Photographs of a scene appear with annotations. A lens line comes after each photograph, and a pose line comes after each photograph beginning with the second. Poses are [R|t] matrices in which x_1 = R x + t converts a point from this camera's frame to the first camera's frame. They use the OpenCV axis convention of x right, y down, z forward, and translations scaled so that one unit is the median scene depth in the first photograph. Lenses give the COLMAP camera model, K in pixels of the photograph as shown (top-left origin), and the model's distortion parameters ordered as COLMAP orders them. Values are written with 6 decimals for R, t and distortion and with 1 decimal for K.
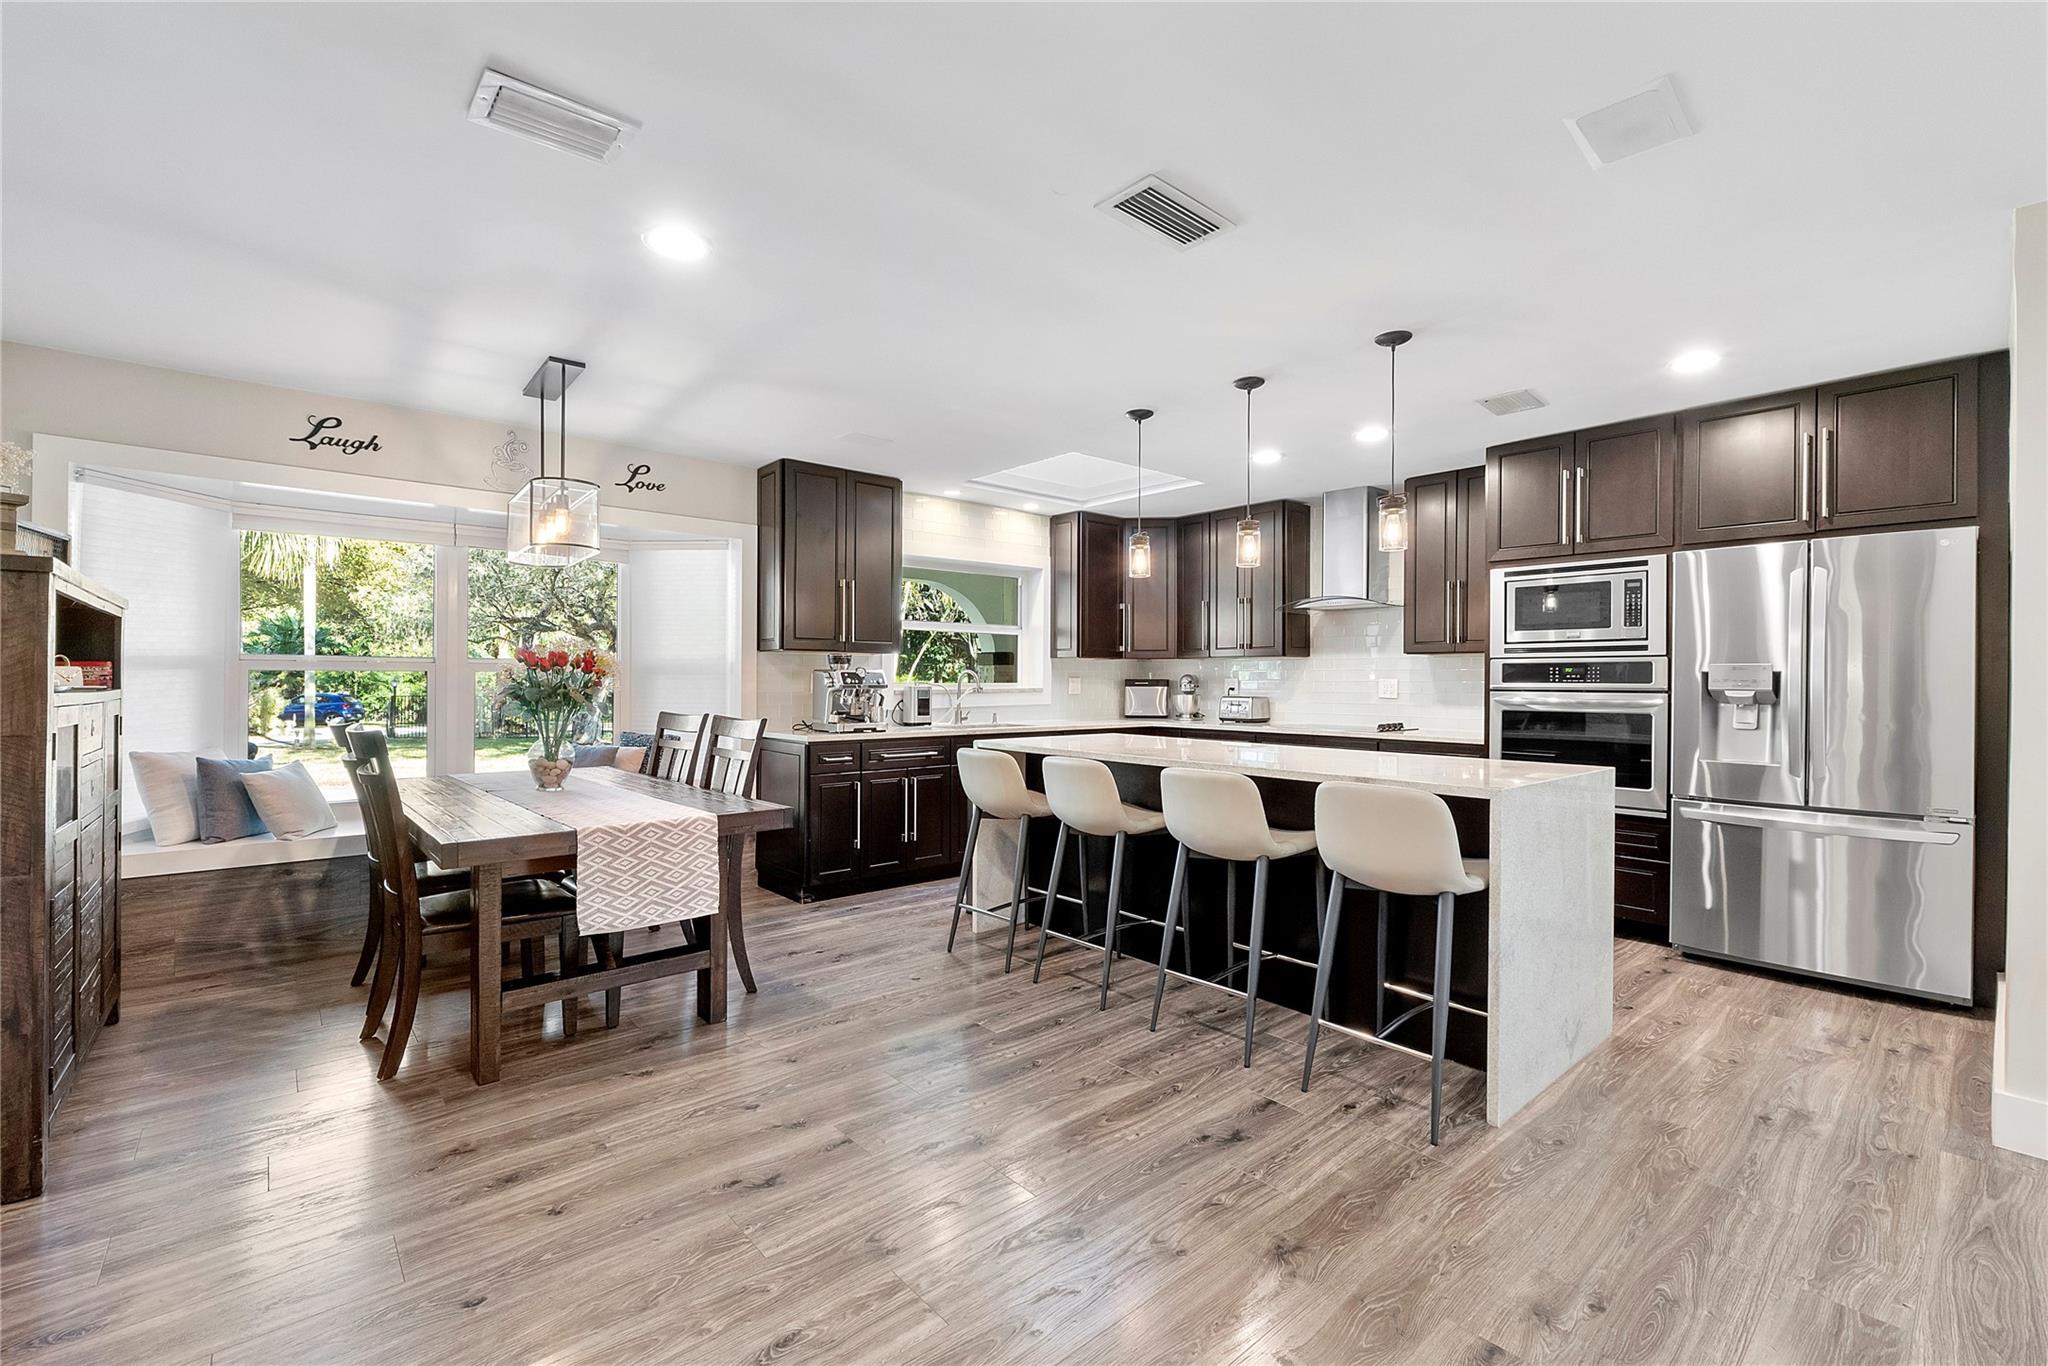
lens RADIAL K [[874.1, 0, 1028.8], [0, 874.1, 680.3], [0, 0, 1]] dist [-0.006894, -0.000268]
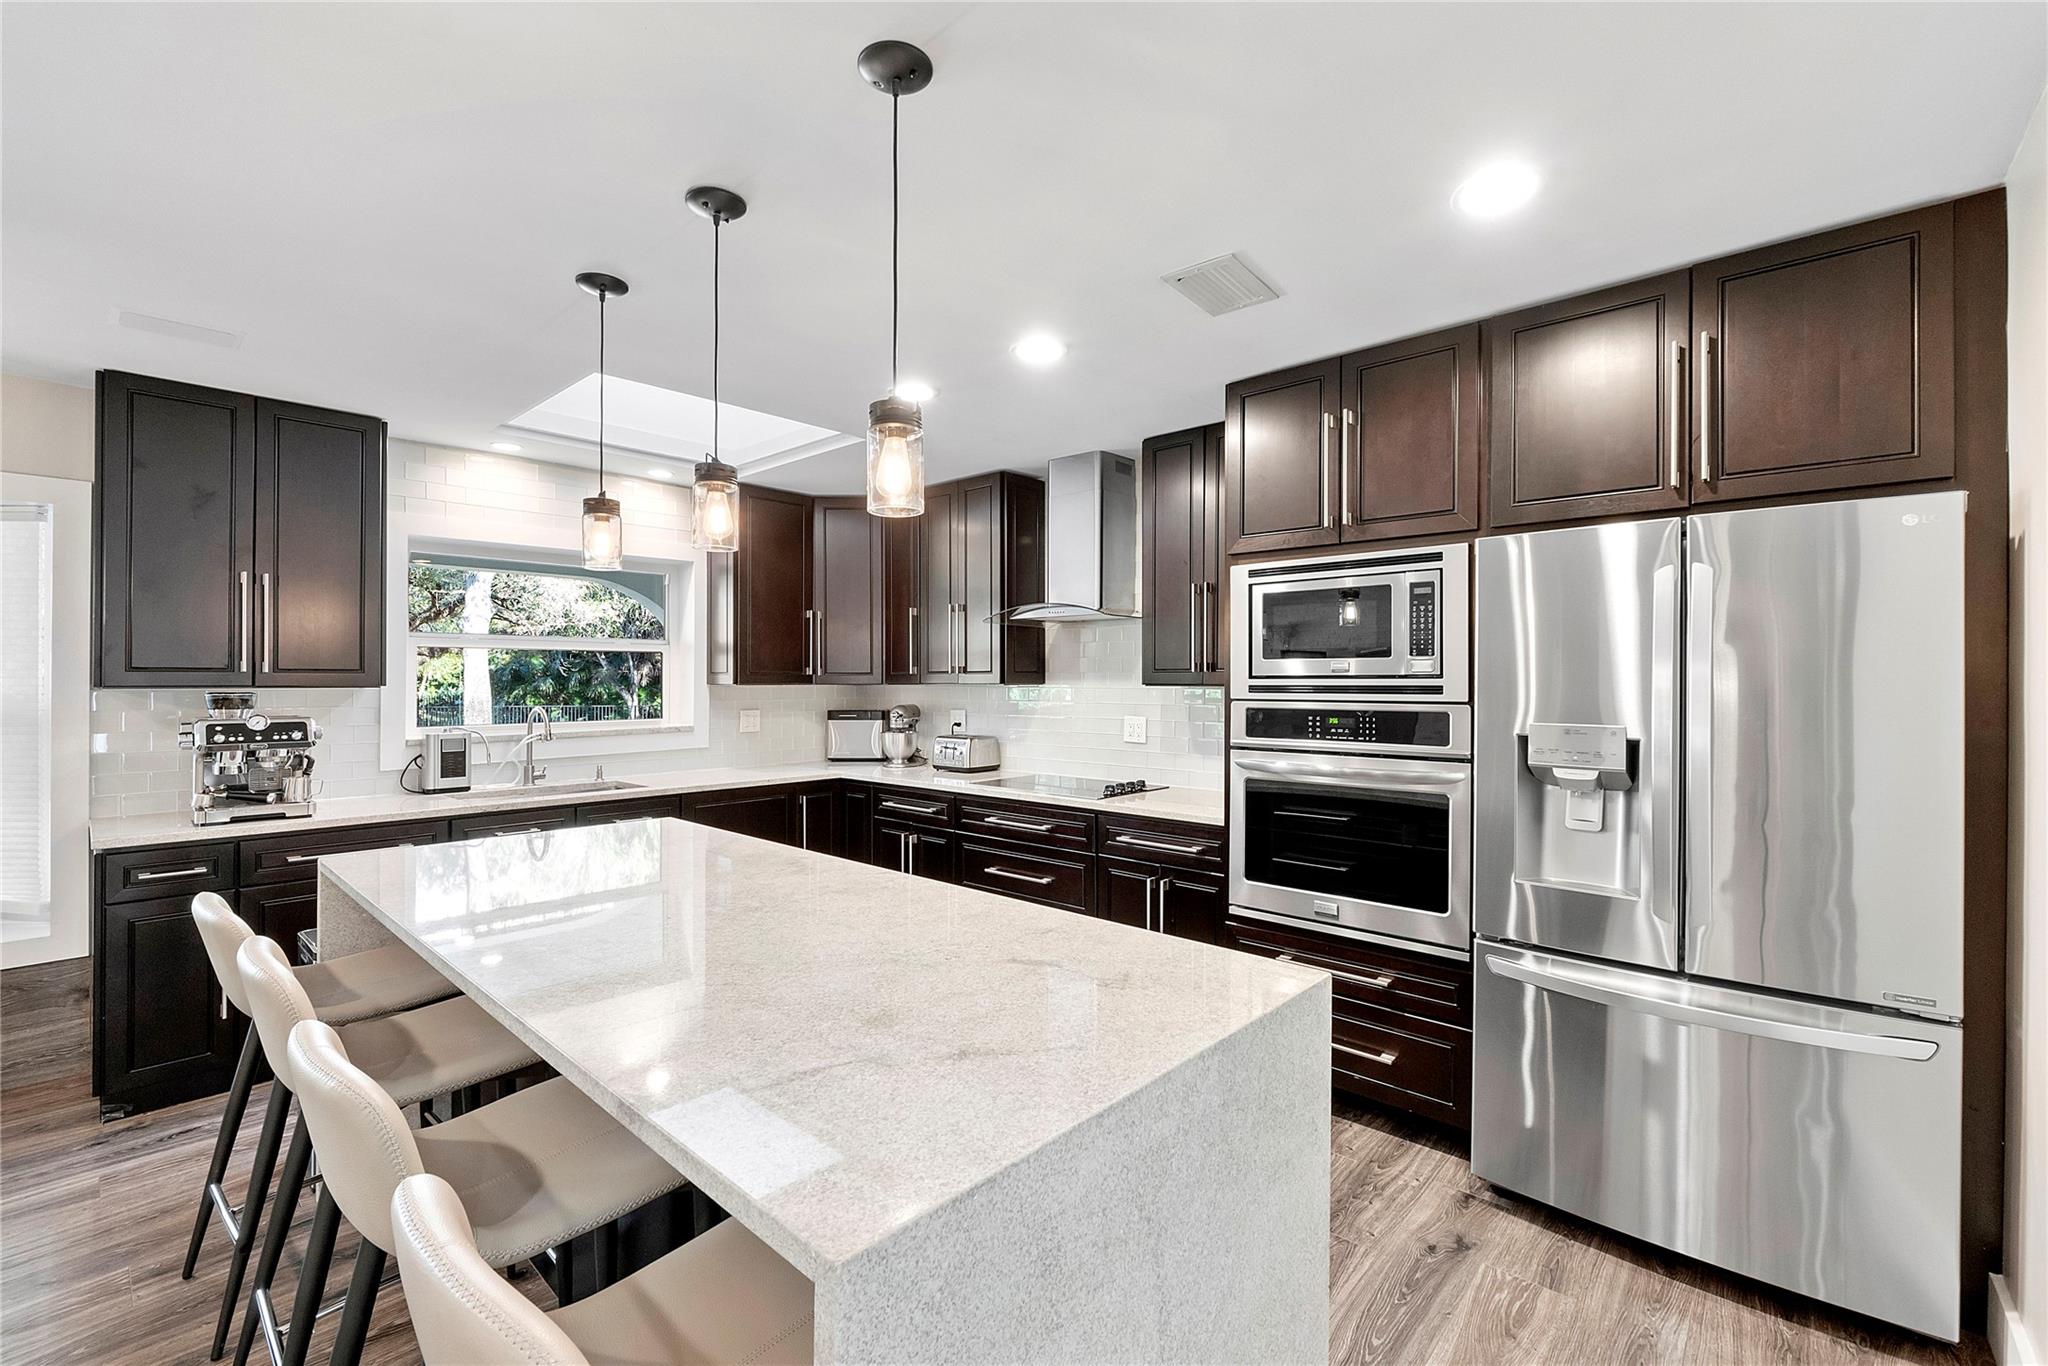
lens RADIAL K [[867.6, 0, 1028.9], [0, 867.6, 677.3], [0, 0, 1]] dist [-0.007338, 0.000179]
pose [[0.993175, -0.002626, 0.116604, 0.310987], [0.003115, 0.999987, -0.004007, -0.041554], [-0.116592, 0.004343, 0.993170, 0.375822]]
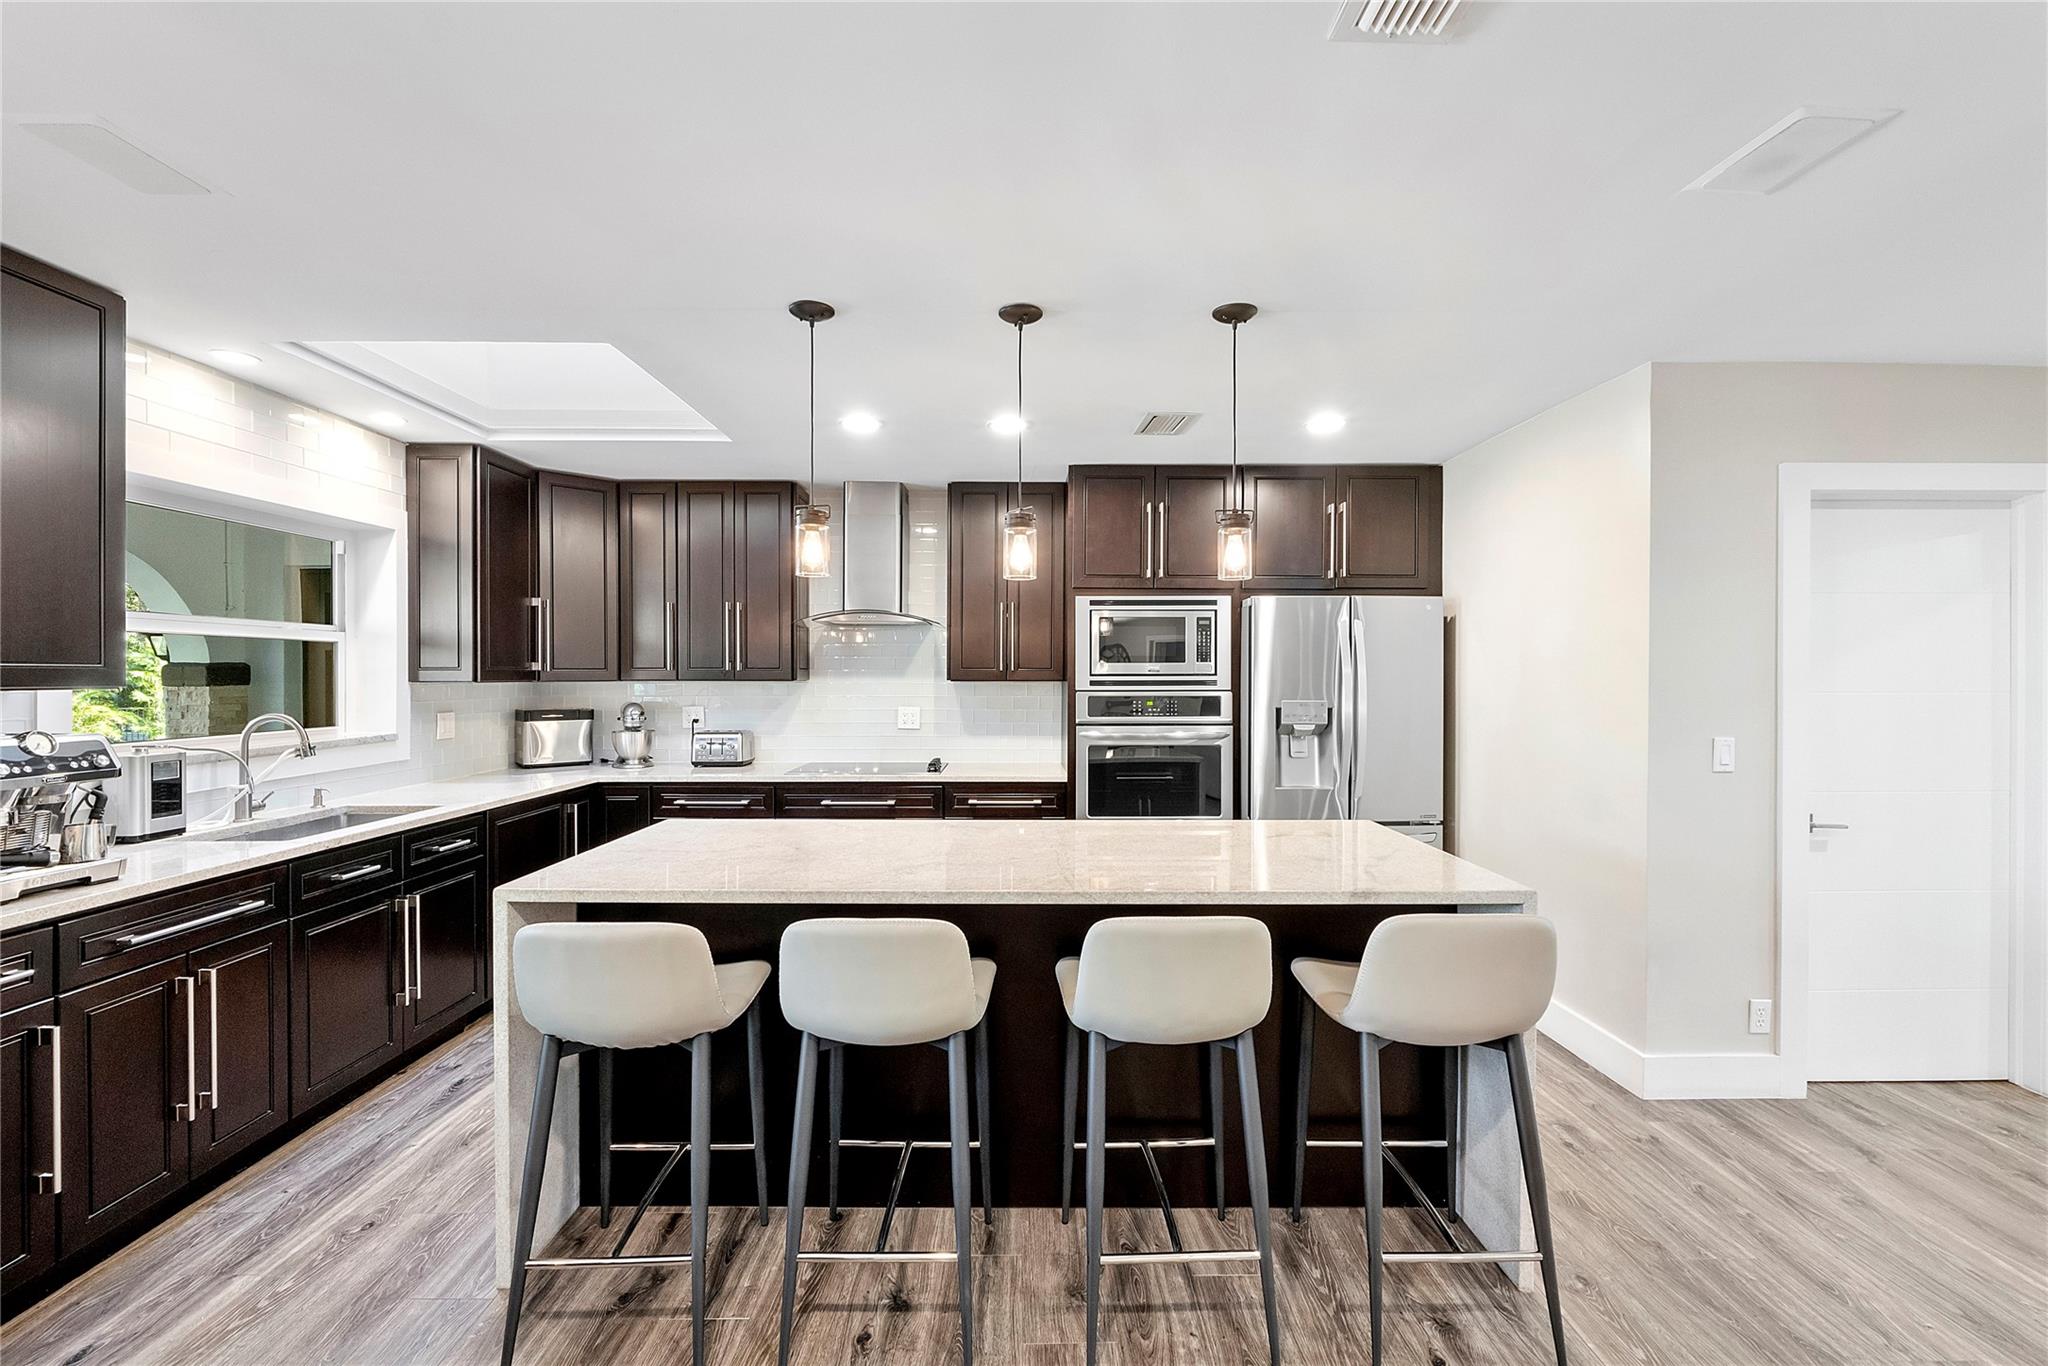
lens RADIAL K [[867.6, 0, 1028.9], [0, 867.6, 677.3], [0, 0, 1]] dist [-0.007338, 0.000179]
pose [[0.651871, -0.004611, 0.758316, -0.218931], [0.002469, 0.999989, 0.003958, -0.045140], [-0.758326, -0.000708, 0.651875, 0.447509]]
